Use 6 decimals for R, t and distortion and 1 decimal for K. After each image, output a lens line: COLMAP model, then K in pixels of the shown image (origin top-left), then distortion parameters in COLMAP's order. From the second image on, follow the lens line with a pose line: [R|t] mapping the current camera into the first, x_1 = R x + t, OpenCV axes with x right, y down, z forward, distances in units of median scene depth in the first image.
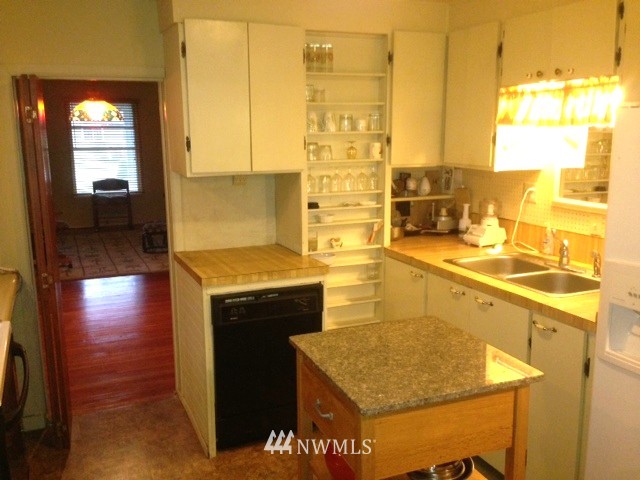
lens RADIAL K [[596.3, 0, 320.0], [0, 596.3, 240.0], [0, 0, 1]] dist [0.101585, -0.119086]
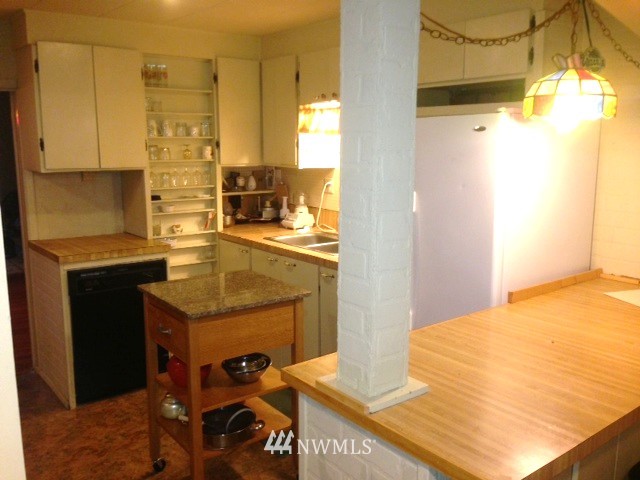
lens RADIAL K [[596.3, 0, 320.0], [0, 596.3, 240.0], [0, 0, 1]] dist [0.101585, -0.119086]
pose [[0.969620, -0.033288, 0.242341, 0.013717], [0.037328, 0.999230, -0.012094, 0.055716], [-0.241752, 0.020772, 0.970116, -0.256052]]
